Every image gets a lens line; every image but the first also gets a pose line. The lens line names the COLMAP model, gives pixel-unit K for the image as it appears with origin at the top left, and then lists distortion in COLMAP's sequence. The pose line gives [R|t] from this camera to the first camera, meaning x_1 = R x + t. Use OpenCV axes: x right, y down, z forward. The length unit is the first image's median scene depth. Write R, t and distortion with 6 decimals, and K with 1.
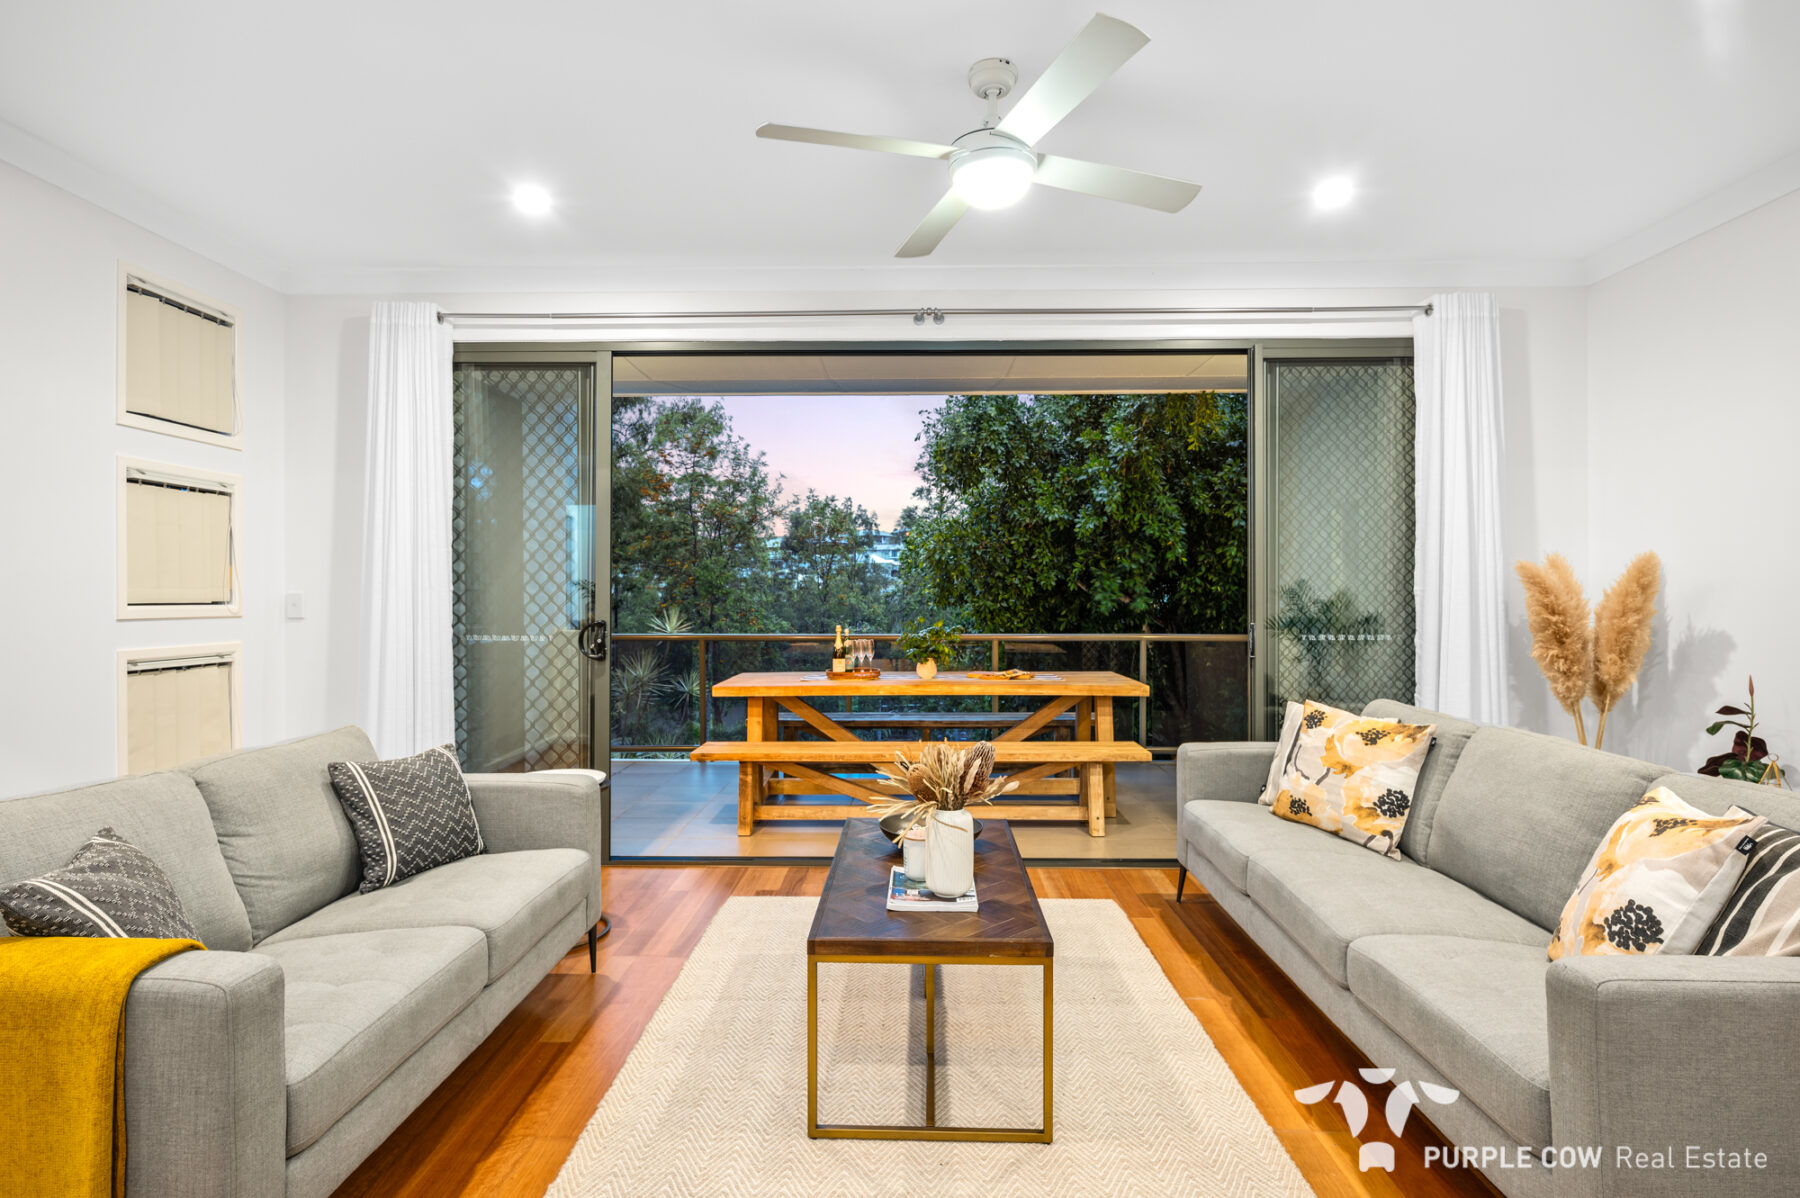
lens RADIAL K [[905.2, 0, 900.0], [0, 905.2, 599.0], [0, 0, 1]] dist [-0.013354, -0.000136]
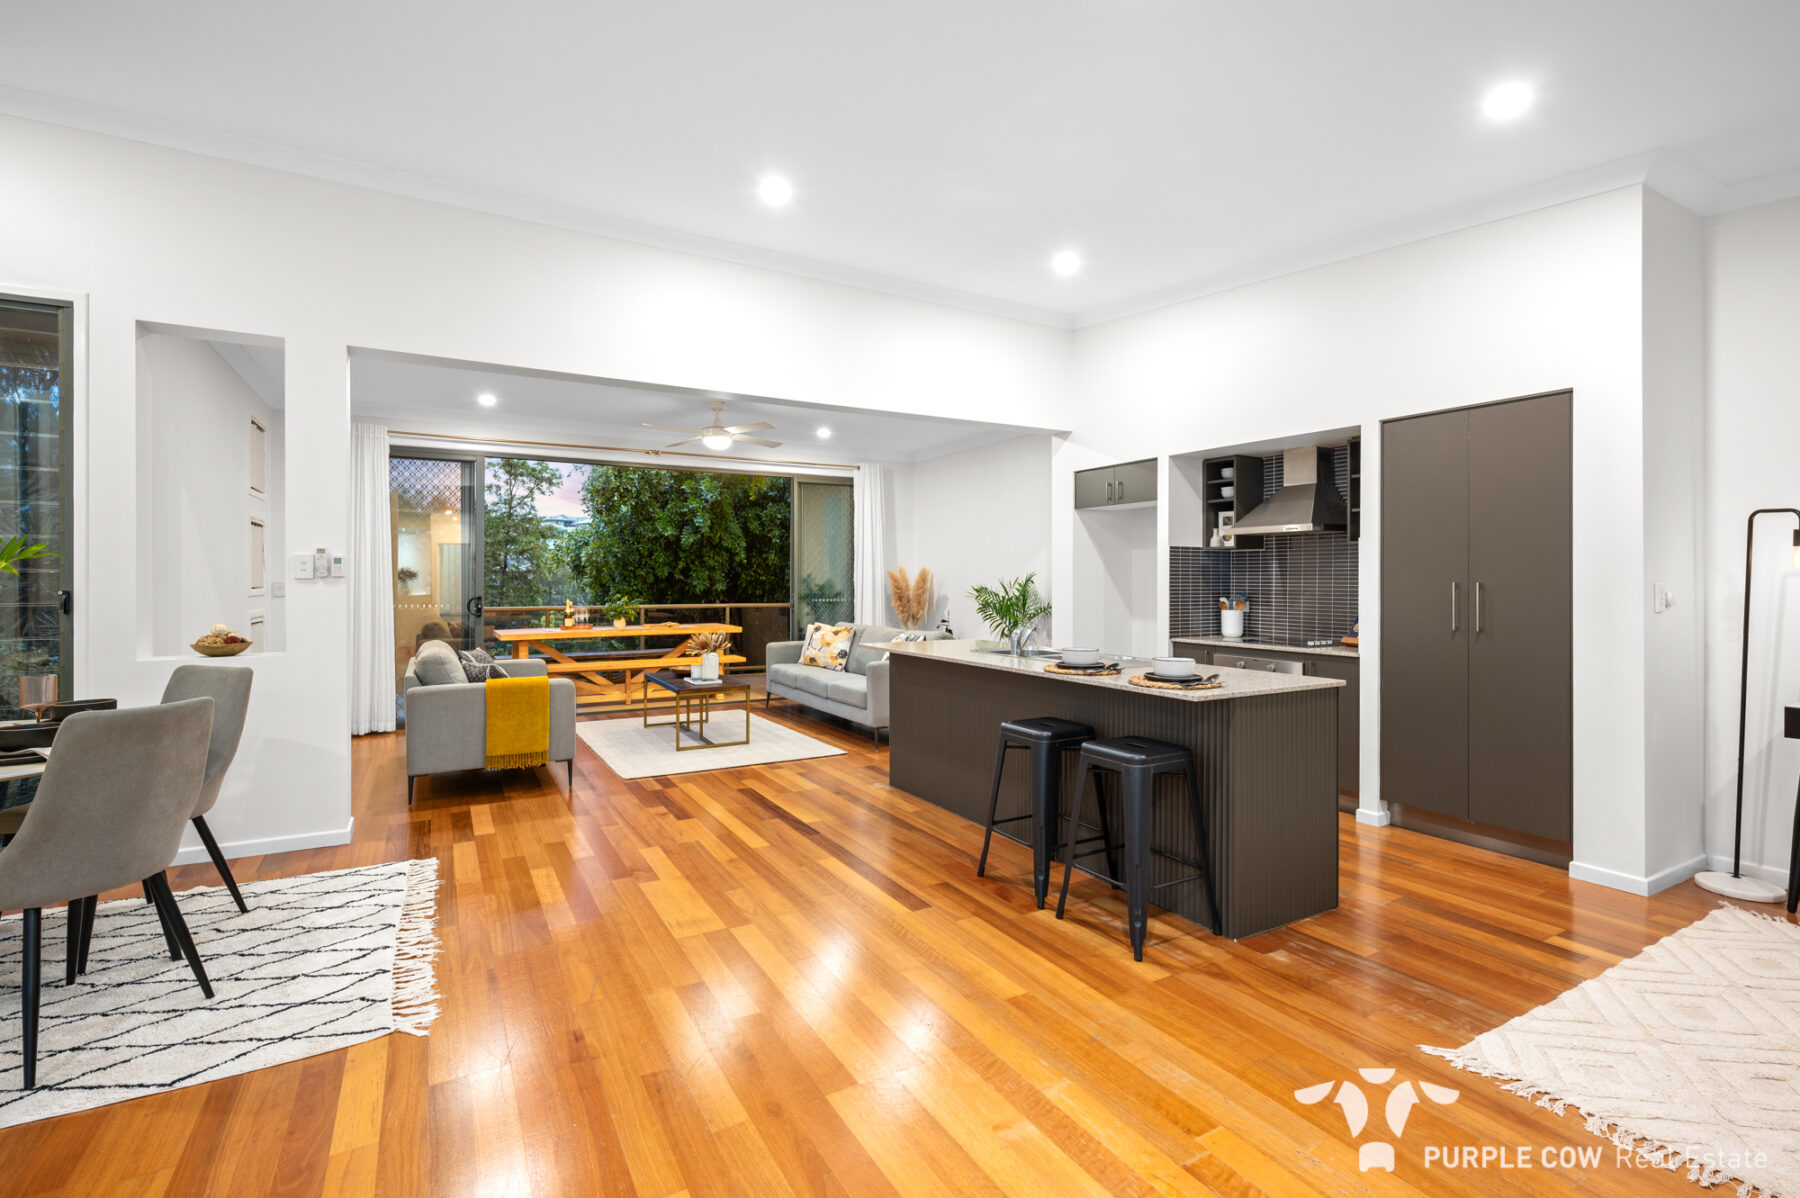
lens RADIAL K [[813.3, 0, 901.7], [0, 813.3, 581.6], [0, 0, 1]] dist [-0.000560, -0.000040]
pose [[0.857396, -0.001690, 0.514654, -0.328861], [0.002659, 0.999996, -0.001147, -0.002330], [-0.514650, 0.002352, 0.857397, -0.693370]]
